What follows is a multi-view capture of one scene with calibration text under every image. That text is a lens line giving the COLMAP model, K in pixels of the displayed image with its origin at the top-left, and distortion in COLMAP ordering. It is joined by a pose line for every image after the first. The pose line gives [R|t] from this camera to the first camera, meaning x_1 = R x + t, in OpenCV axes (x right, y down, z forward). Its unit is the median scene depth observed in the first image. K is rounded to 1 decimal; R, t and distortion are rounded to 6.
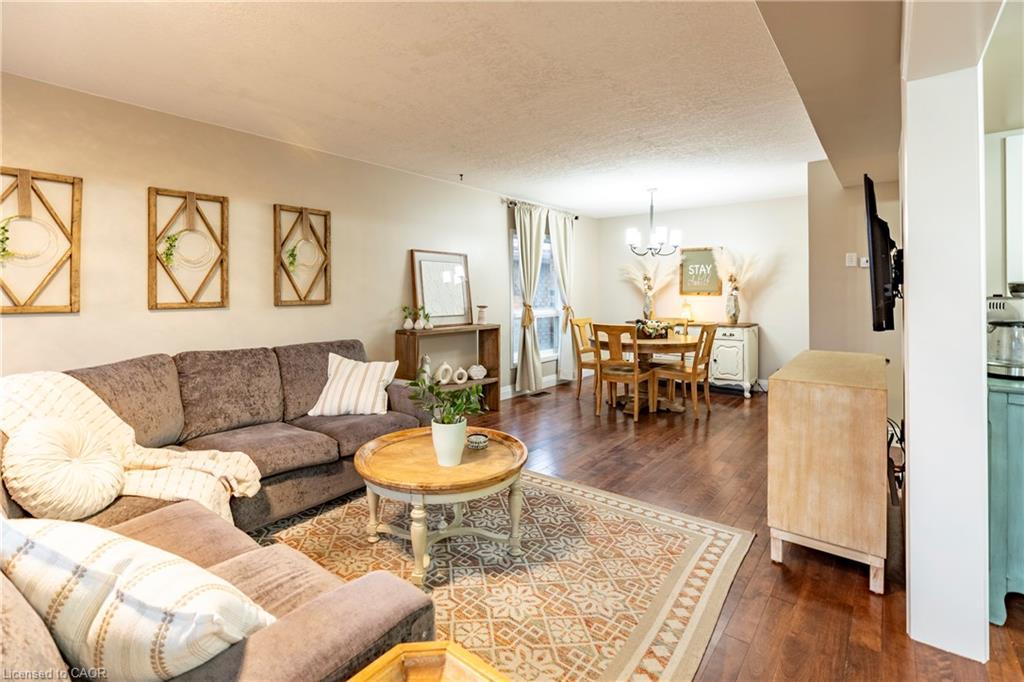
lens RADIAL K [[468.0, 0, 491.3], [0, 468.0, 296.3], [0, 0, 1]] dist [-0.002255, -0.000091]
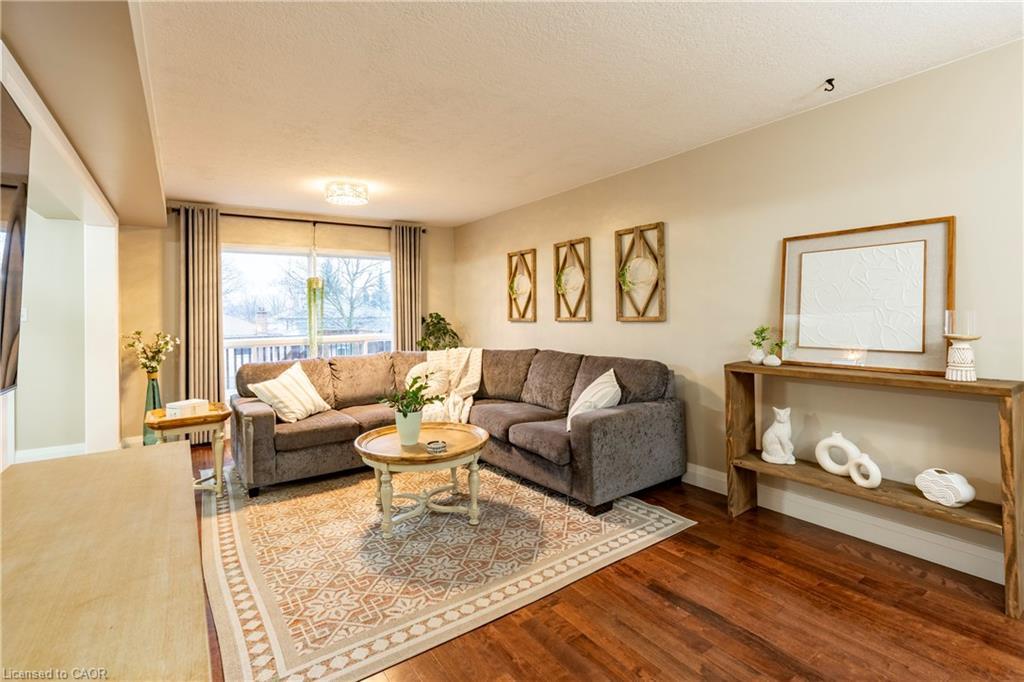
lens RADIAL K [[470.7, 0, 495.0], [0, 470.7, 312.3], [0, 0, 1]] dist [-0.002793, -0.000328]
pose [[-0.277869, 0.011008, -0.960556, 0.447341], [0.014644, 0.999867, 0.007222, -0.008815], [0.960507, -0.012060, -0.277993, 0.643283]]
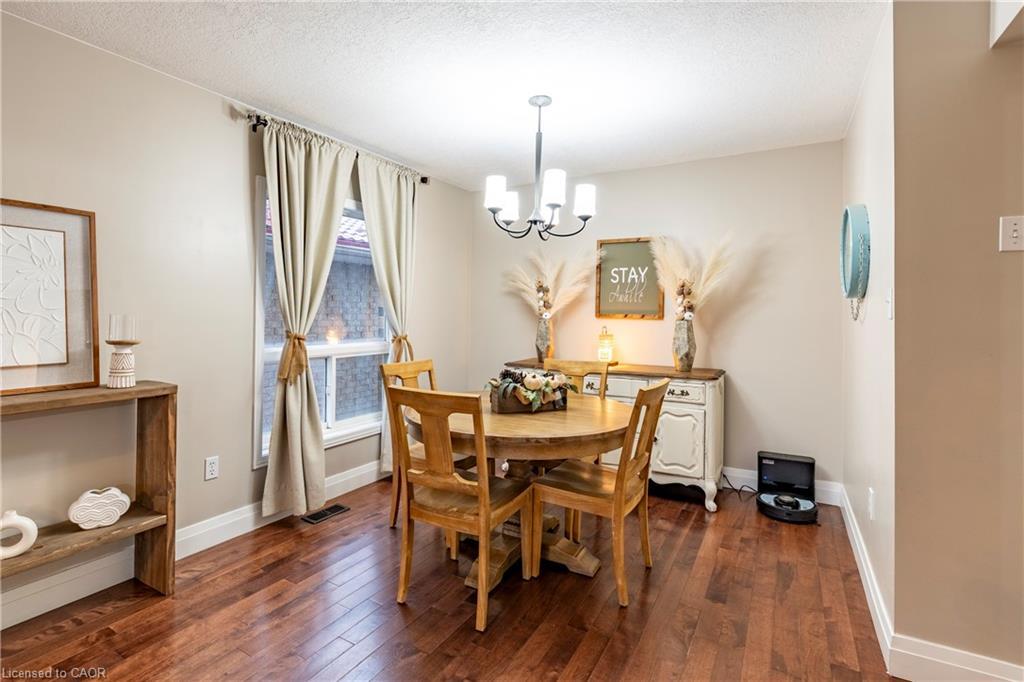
lens RADIAL K [[470.7, 0, 495.0], [0, 470.7, 312.3], [0, 0, 1]] dist [-0.002793, -0.000328]
pose [[0.987652, 0.013879, 0.156050, 0.209134], [-0.012908, 0.999891, -0.007235, -0.004707], [-0.156134, 0.005131, 0.987723, 0.491331]]
